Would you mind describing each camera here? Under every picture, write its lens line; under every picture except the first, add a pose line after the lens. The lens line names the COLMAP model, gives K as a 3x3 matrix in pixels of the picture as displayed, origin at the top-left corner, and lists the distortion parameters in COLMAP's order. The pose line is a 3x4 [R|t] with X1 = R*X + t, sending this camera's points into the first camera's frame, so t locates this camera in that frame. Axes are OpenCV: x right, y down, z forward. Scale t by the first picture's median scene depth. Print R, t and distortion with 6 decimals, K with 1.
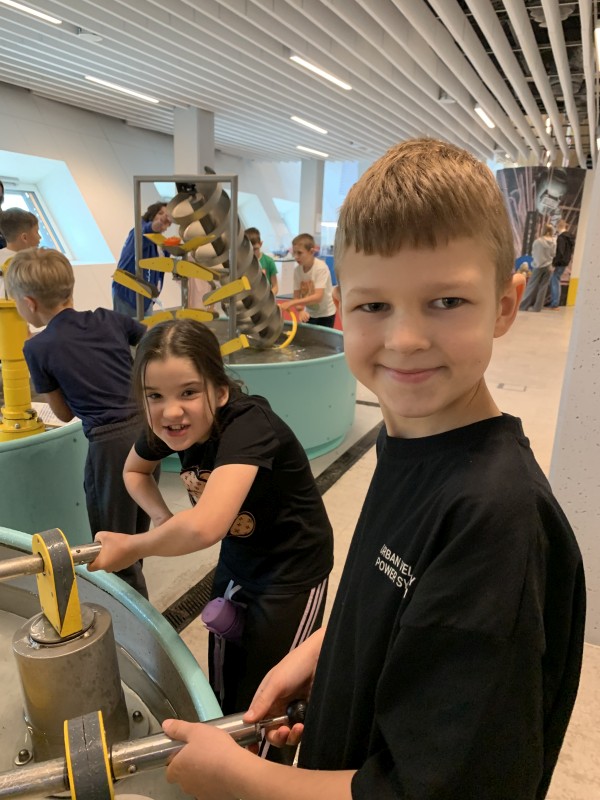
lens RADIAL K [[592.1, 0, 300.0], [0, 592.1, 400.0], [0, 0, 1]] dist [0.004340, 0.002577]
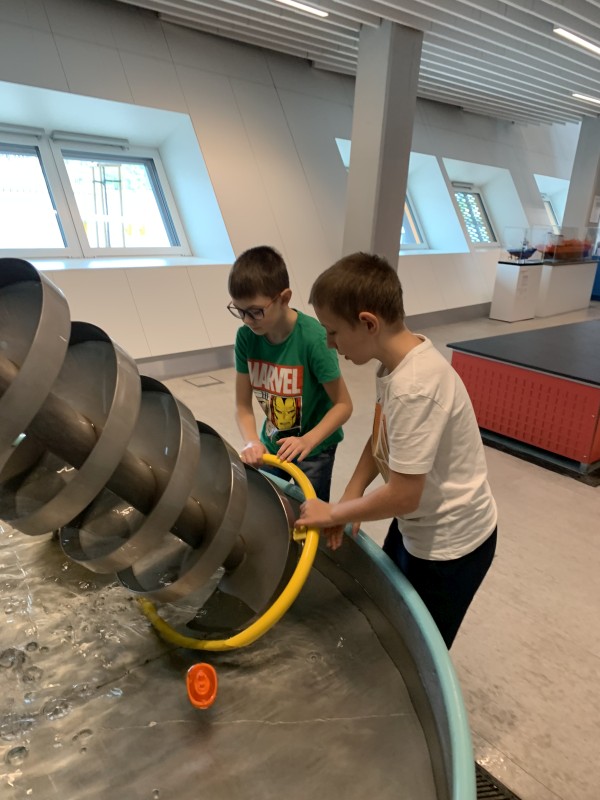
lens RADIAL K [[592.1, 0, 300.0], [0, 592.1, 400.0], [0, 0, 1]] dist [0.004340, 0.002577]
pose [[0.908606, 0.157938, -0.386639, 0.040415], [-0.144595, 0.987447, 0.063560, -0.120568], [0.391825, -0.001845, 0.920038, 0.367812]]
